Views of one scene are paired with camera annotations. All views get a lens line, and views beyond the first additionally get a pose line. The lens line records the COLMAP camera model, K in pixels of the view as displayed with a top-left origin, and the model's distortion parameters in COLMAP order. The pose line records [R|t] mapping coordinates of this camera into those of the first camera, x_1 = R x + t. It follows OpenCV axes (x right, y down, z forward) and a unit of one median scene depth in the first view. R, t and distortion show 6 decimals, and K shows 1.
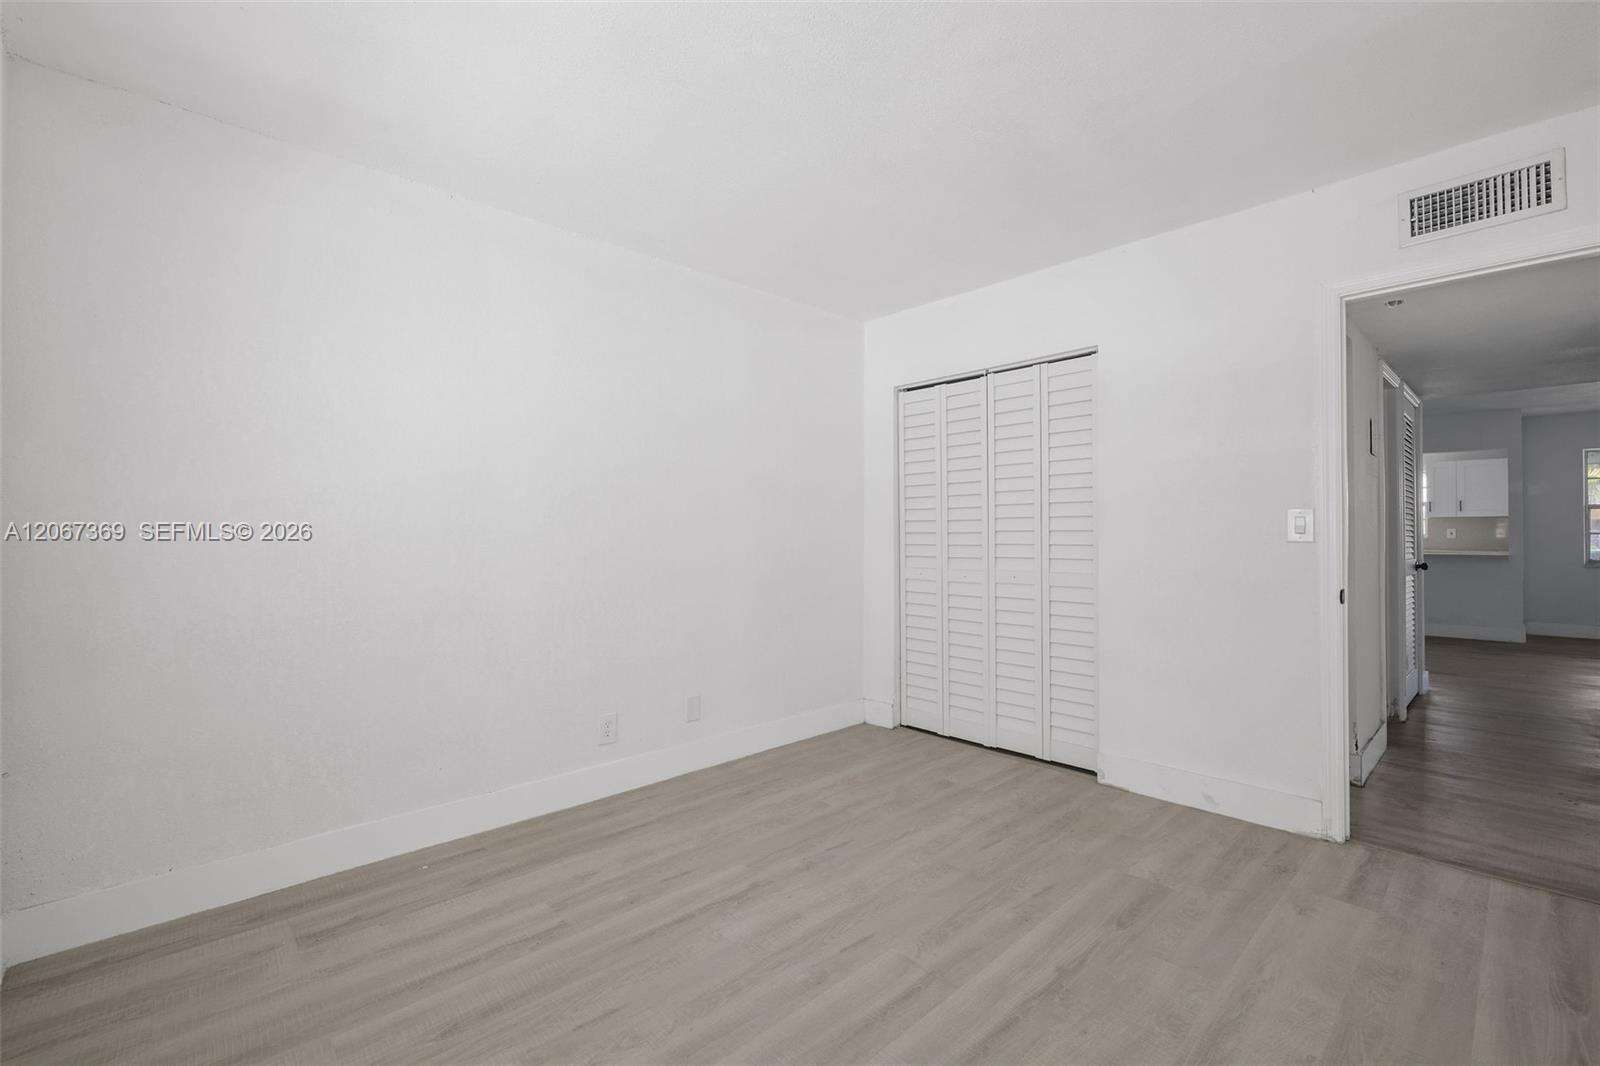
lens RADIAL K [[686.4, 0, 791.8], [0, 686.4, 546.5], [0, 0, 1]] dist [-0.000929, 0.000460]
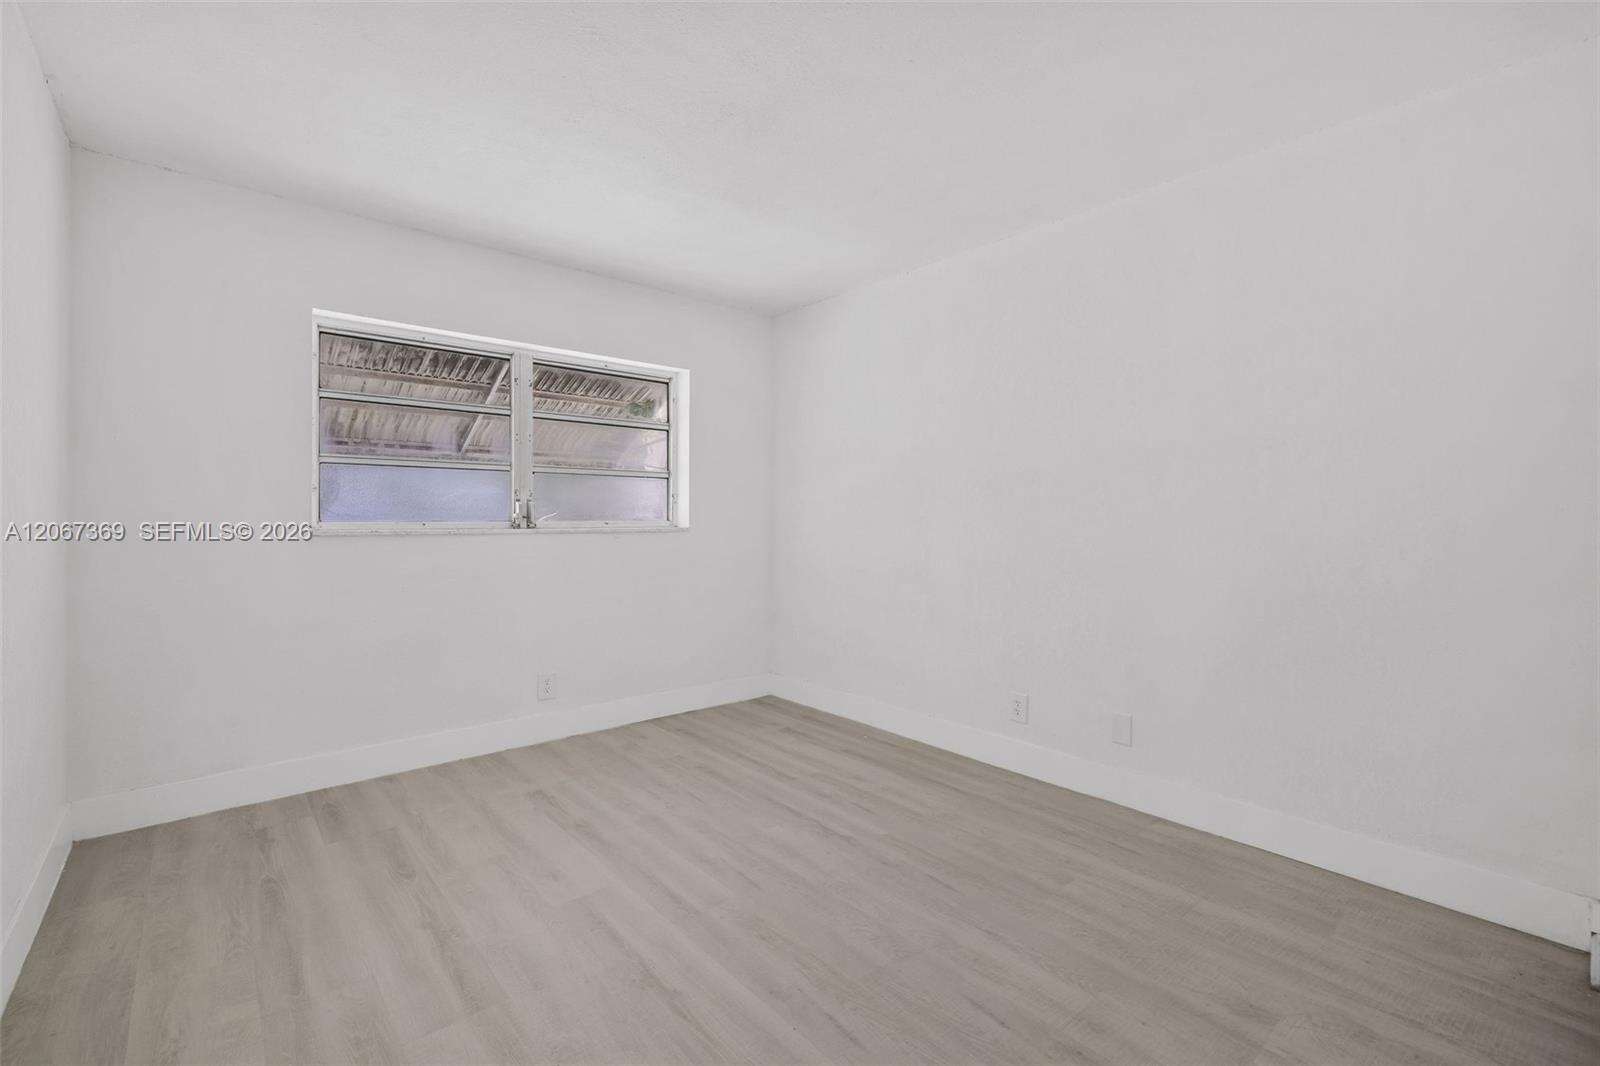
lens RADIAL K [[693.7, 0, 789.1], [0, 693.7, 532.6], [0, 0, 1]] dist [-0.000257, 0.000064]
pose [[-0.046114, 0.024134, -0.998645, 1.033473], [-0.022708, 0.999424, 0.025202, -0.012300], [0.998678, 0.023840, -0.045539, 0.949191]]
